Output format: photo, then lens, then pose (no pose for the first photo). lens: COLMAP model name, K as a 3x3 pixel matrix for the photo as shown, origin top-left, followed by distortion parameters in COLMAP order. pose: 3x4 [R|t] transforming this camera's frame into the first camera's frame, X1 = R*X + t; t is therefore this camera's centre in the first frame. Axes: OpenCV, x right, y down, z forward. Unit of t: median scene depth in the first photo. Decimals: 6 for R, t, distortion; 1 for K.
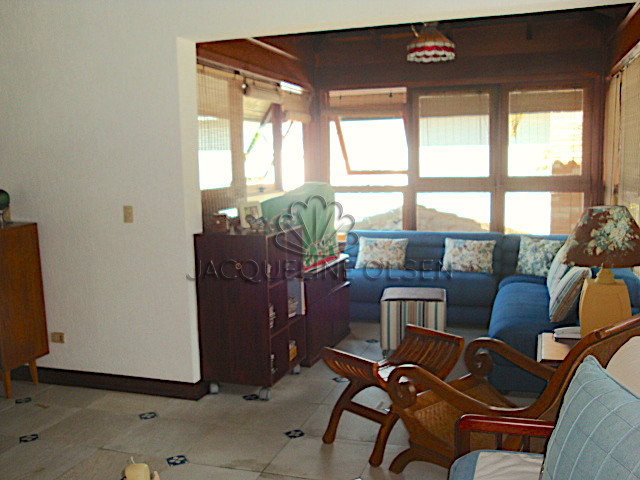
lens RADIAL K [[647.3, 0, 318.4], [0, 647.3, 253.1], [0, 0, 1]] dist [-0.133980, 0.231803]
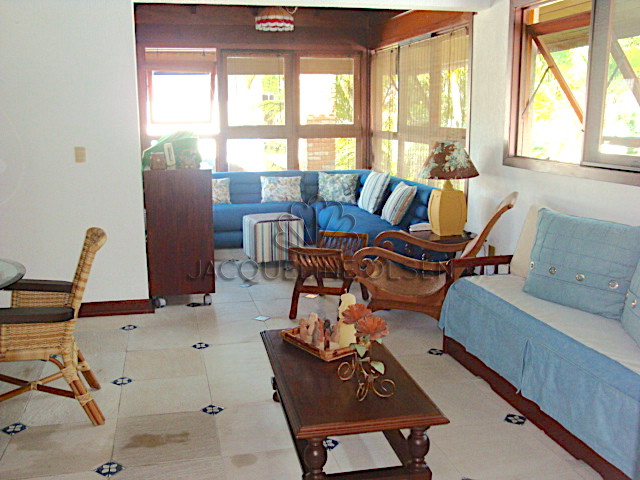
lens RADIAL K [[647.3, 0, 318.4], [0, 647.3, 253.1], [0, 0, 1]] dist [-0.133980, 0.231803]
pose [[0.855354, -0.092138, 0.509785, -0.467253], [0.058034, 0.994904, 0.082444, 0.037088], [-0.514784, -0.040934, 0.856342, -0.141165]]
